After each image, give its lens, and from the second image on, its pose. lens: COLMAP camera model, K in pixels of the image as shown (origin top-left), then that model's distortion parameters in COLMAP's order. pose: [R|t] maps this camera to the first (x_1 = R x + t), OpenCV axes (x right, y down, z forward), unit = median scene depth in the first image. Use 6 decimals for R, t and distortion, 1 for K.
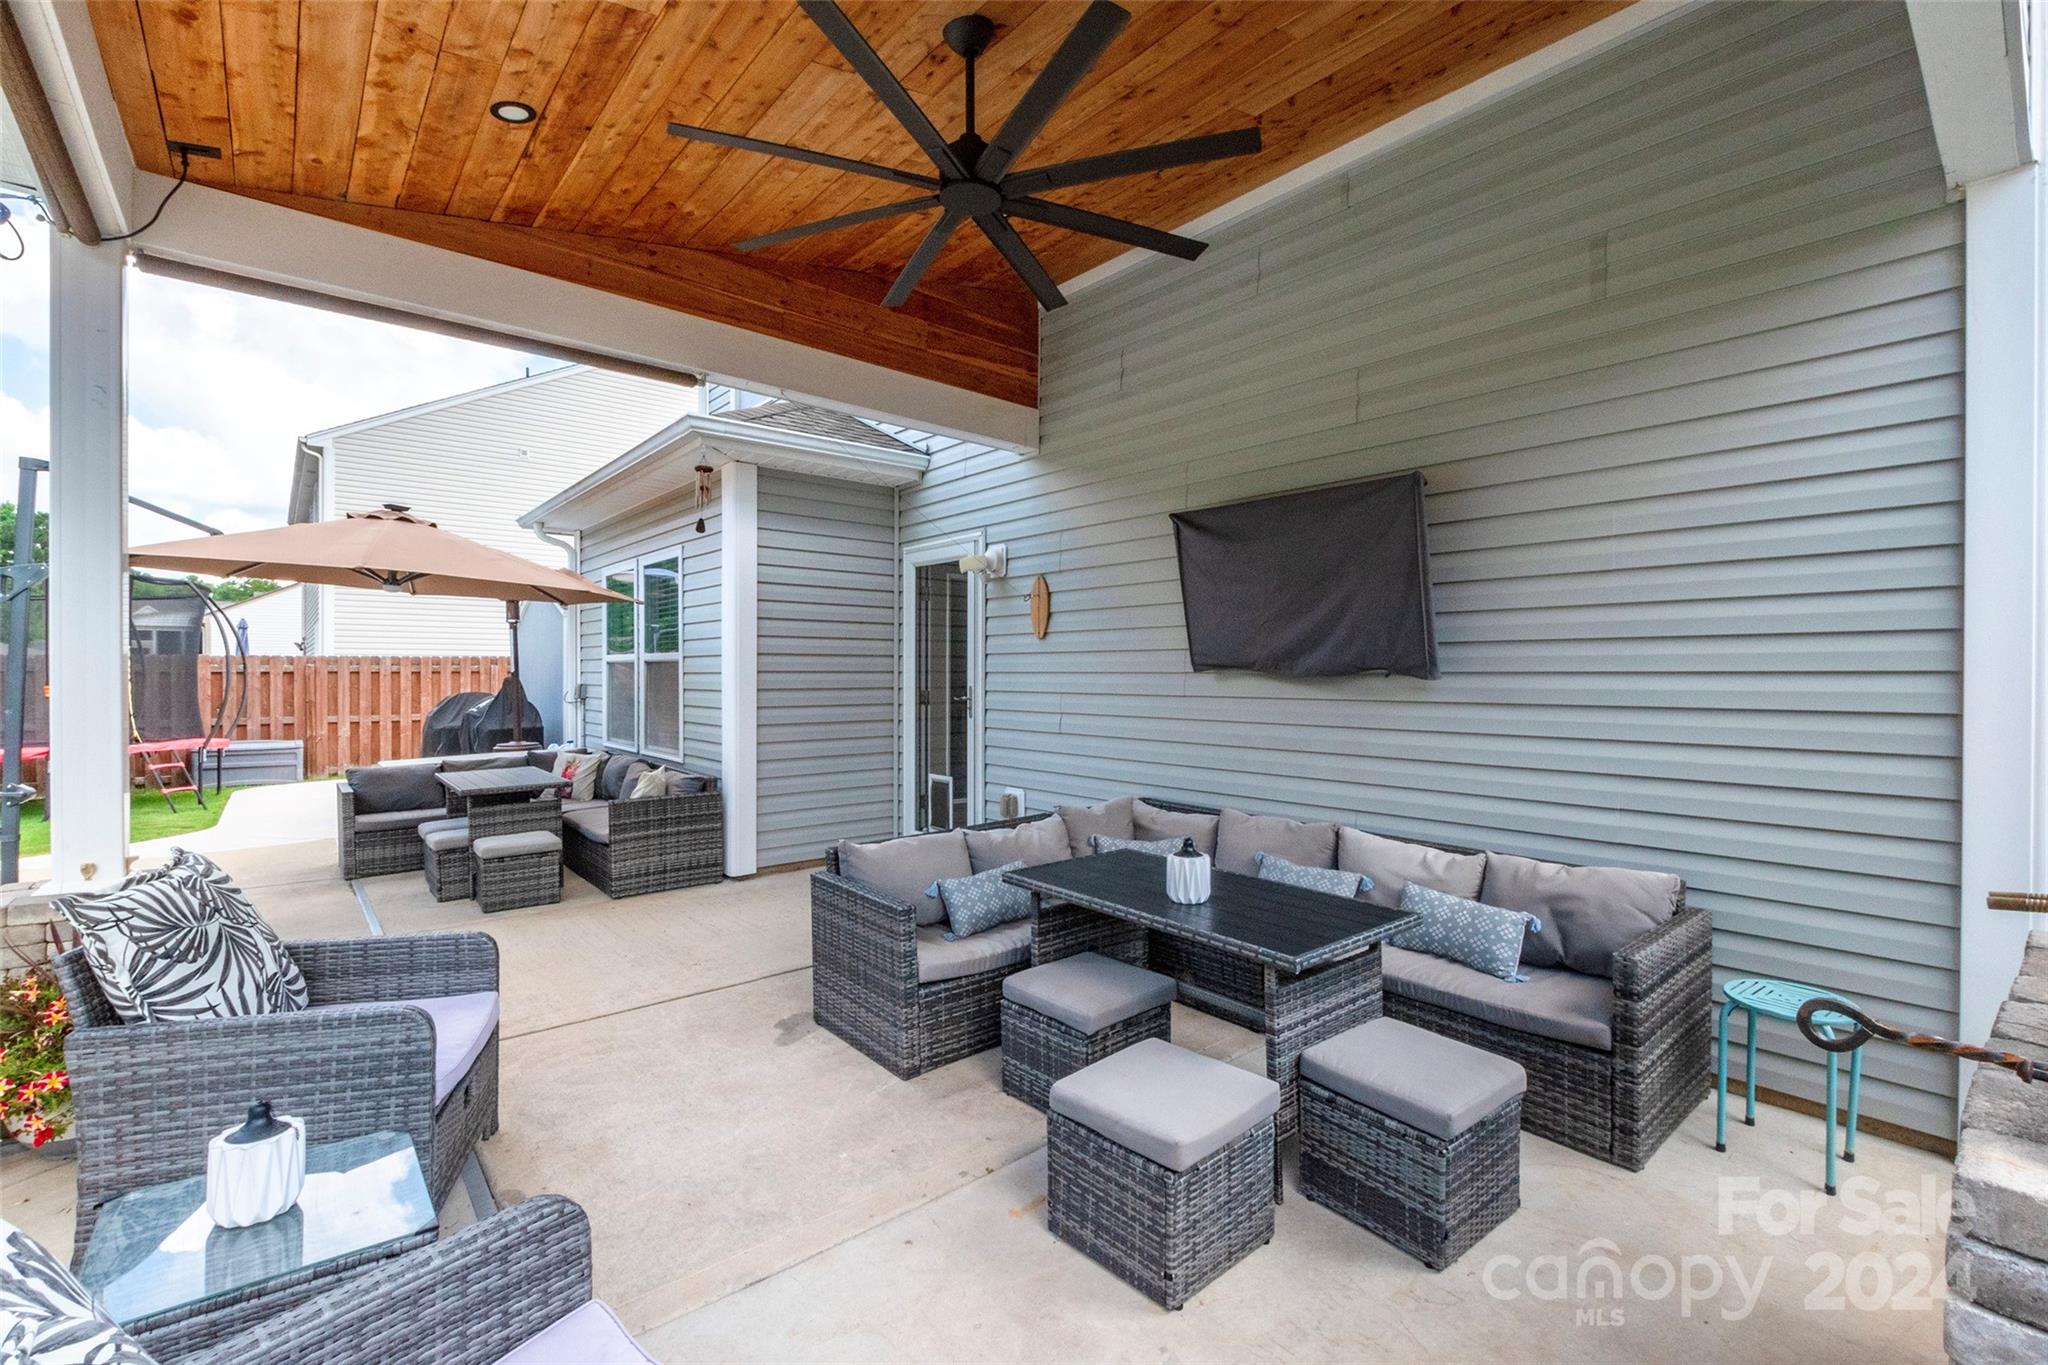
lens RADIAL K [[888.7, 0, 1030.2], [0, 888.7, 680.2], [0, 0, 1]] dist [-0.004447, -0.000442]
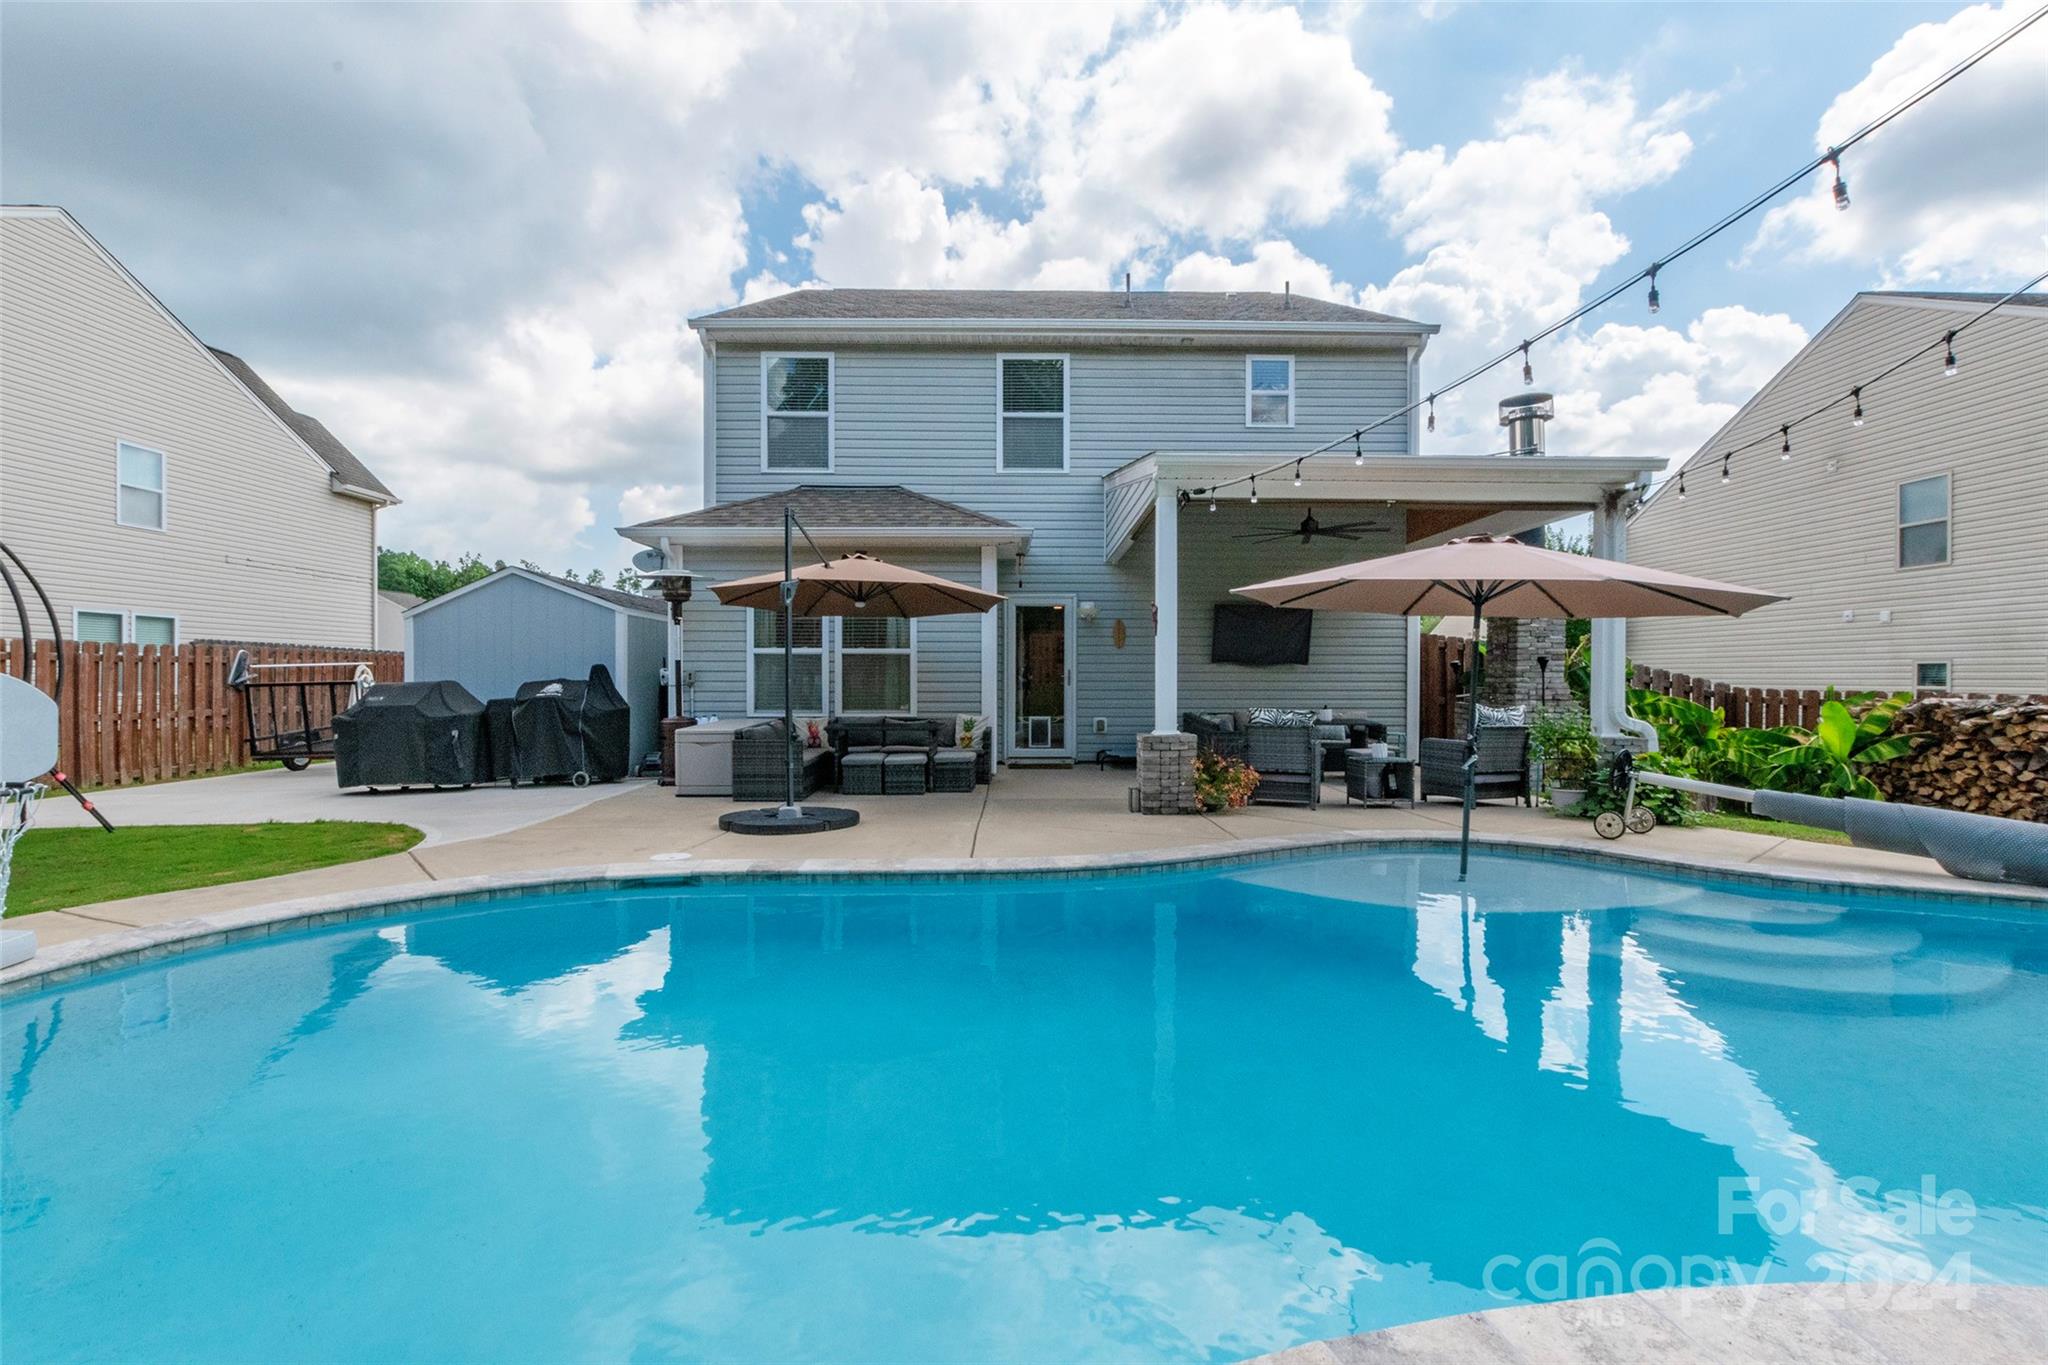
lens RADIAL K [[888.7, 0, 1032.9], [0, 888.7, 680.8], [0, 0, 1]] dist [-0.004447, -0.000442]
pose [[0.637983, 0.000325, 0.770050, -0.763248], [0.006987, 0.999956, -0.006211, 0.019644], [-0.770019, 0.009342, 0.637953, -0.102152]]
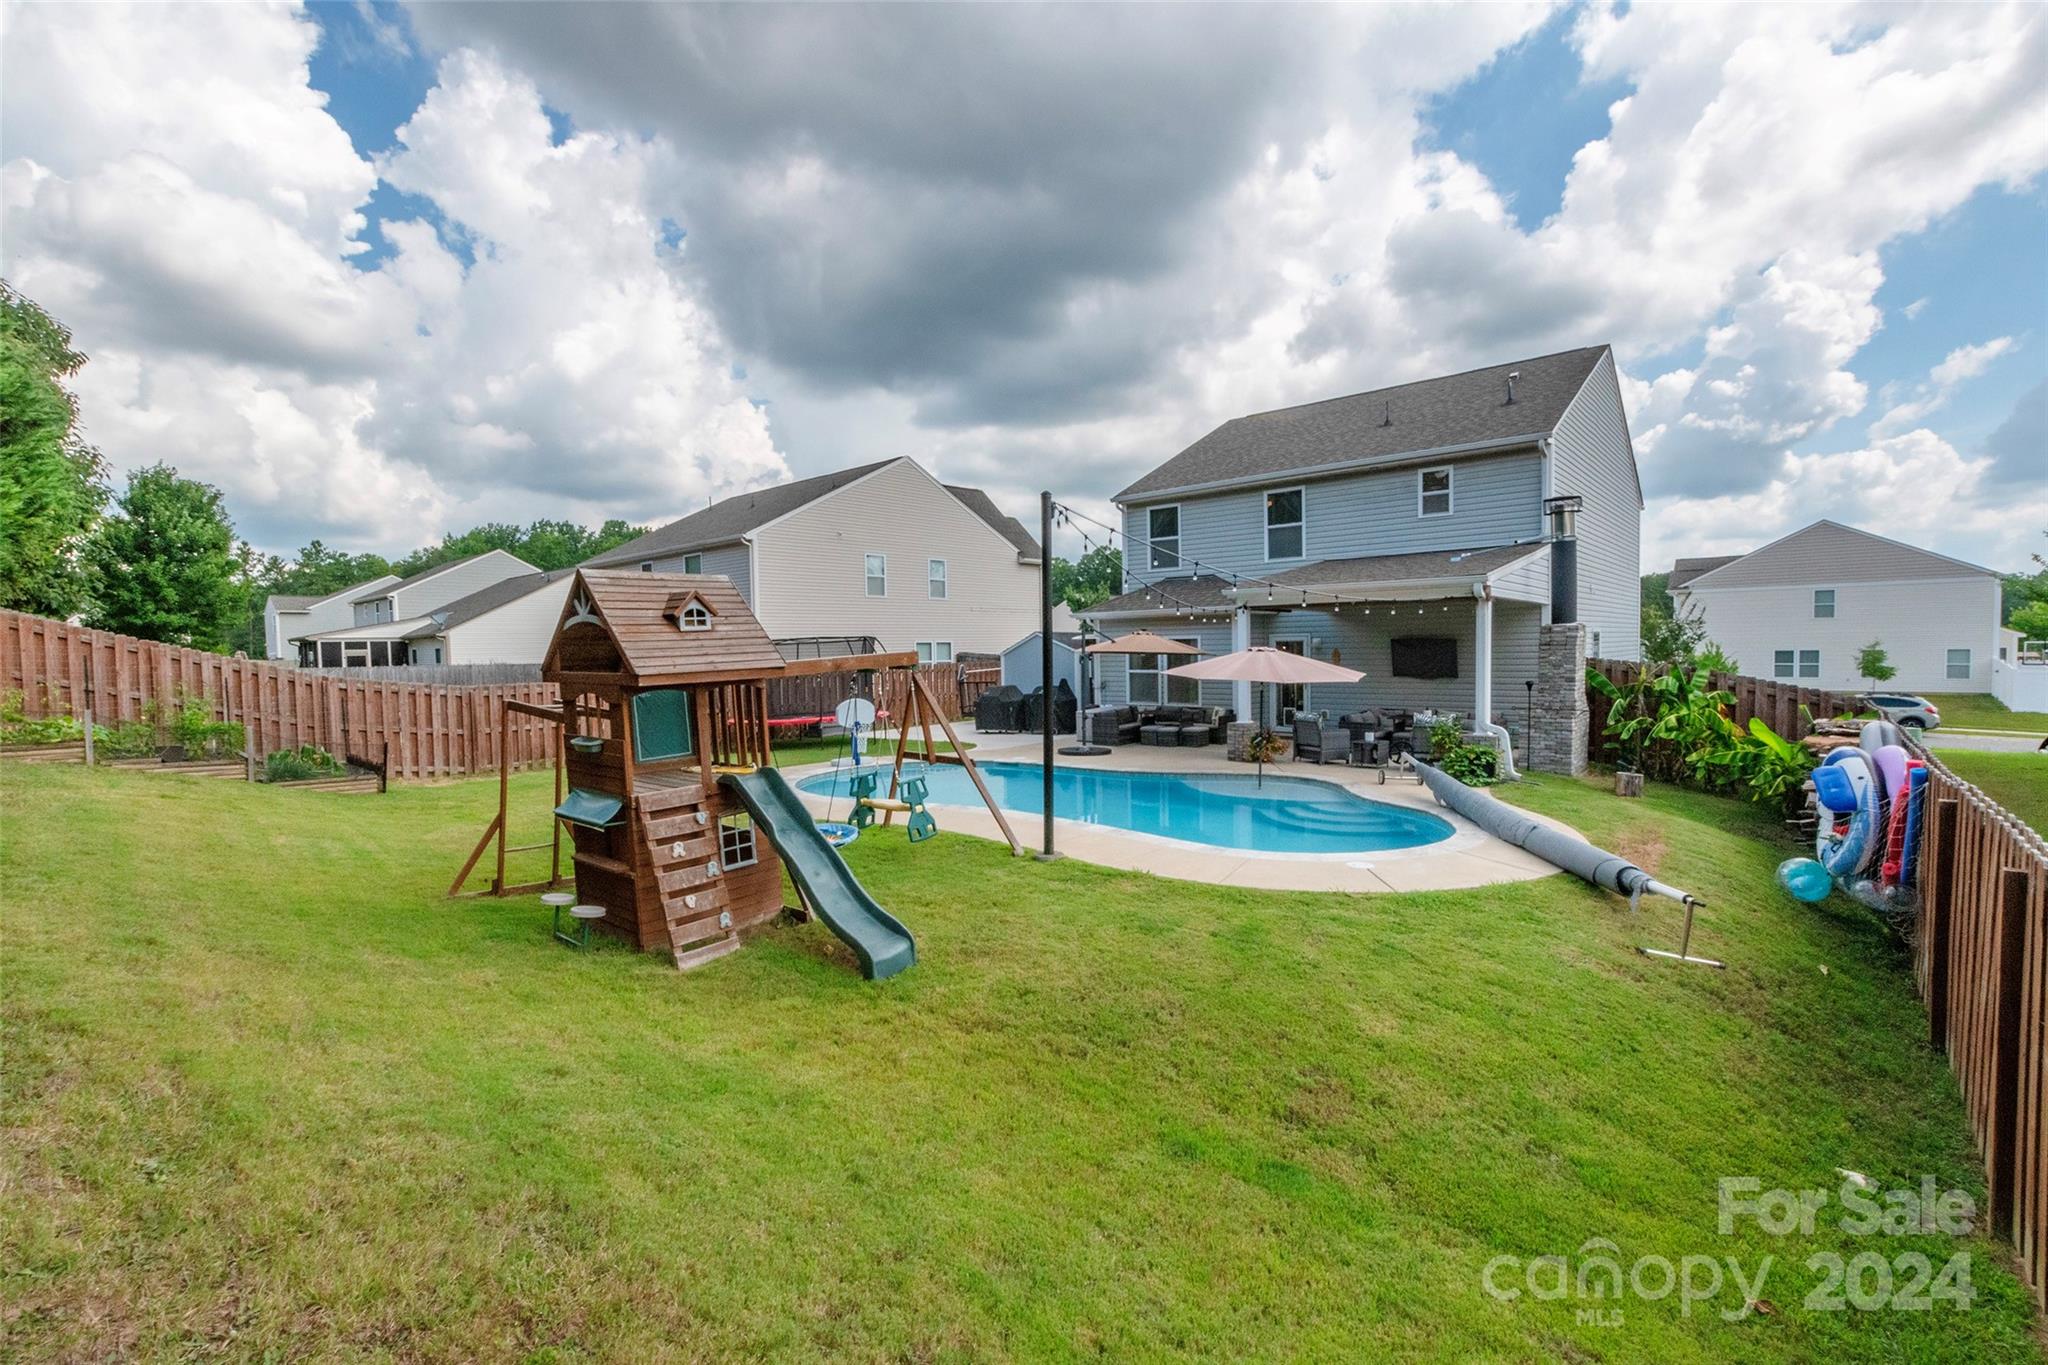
lens RADIAL K [[888.7, 0, 1030.3], [0, 888.7, 677.8], [0, 0, 1]] dist [-0.004447, -0.000442]
pose [[0.989315, -0.020588, 0.144336, -0.709189], [0.017736, 0.999622, 0.021016, -0.040894], [-0.144714, -0.018231, 0.989306, -0.963851]]
